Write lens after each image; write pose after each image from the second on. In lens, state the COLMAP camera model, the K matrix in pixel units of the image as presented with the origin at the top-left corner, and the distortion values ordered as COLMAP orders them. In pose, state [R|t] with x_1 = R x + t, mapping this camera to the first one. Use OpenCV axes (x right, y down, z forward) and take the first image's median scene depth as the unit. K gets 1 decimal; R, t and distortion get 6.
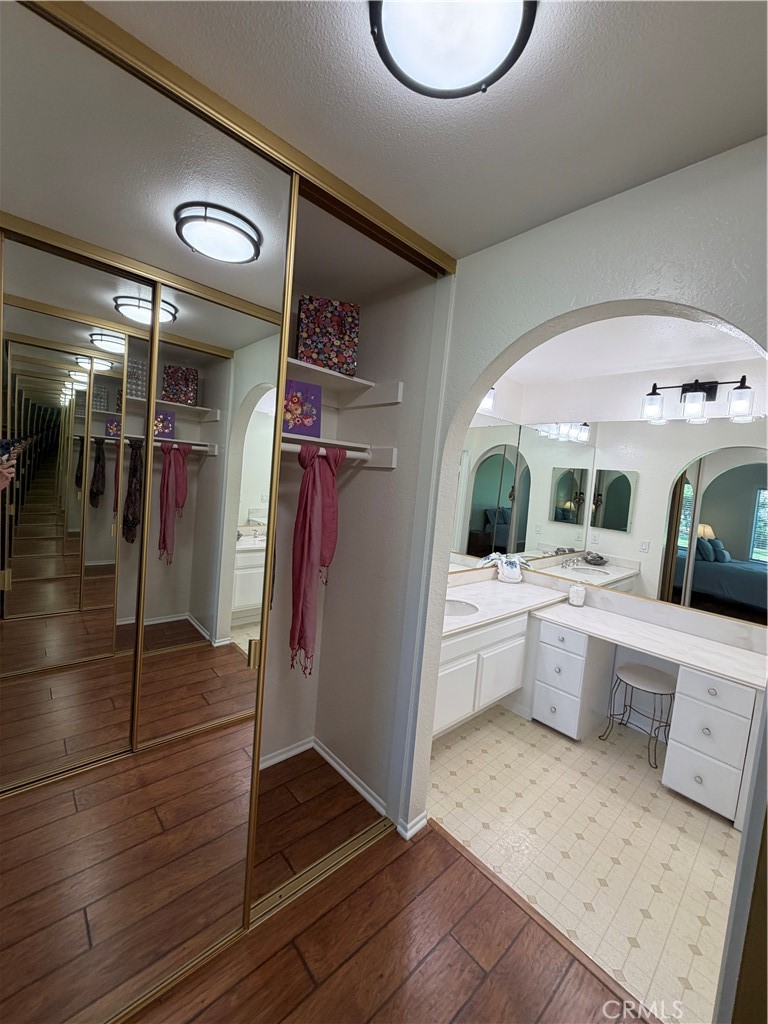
lens RADIAL K [[410.0, 0, 385.0], [0, 410.0, 507.9], [0, 0, 1]] dist [-0.000392, 0.000443]
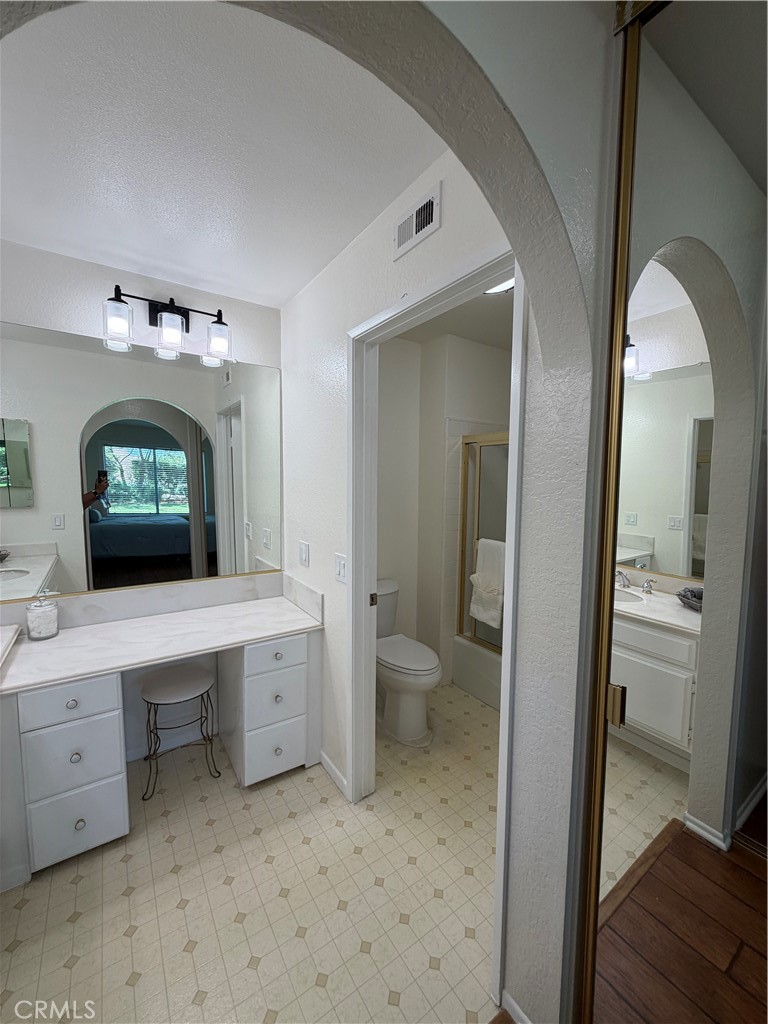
lens RADIAL K [[410.0, 0, 383.5], [0, 410.0, 510.1], [0, 0, 1]] dist [-0.000392, 0.000443]
pose [[0.154368, -0.164145, 0.974283, -0.014146], [0.064086, 0.985690, 0.155913, -0.007248], [-0.985933, 0.038370, 0.162678, 0.503053]]
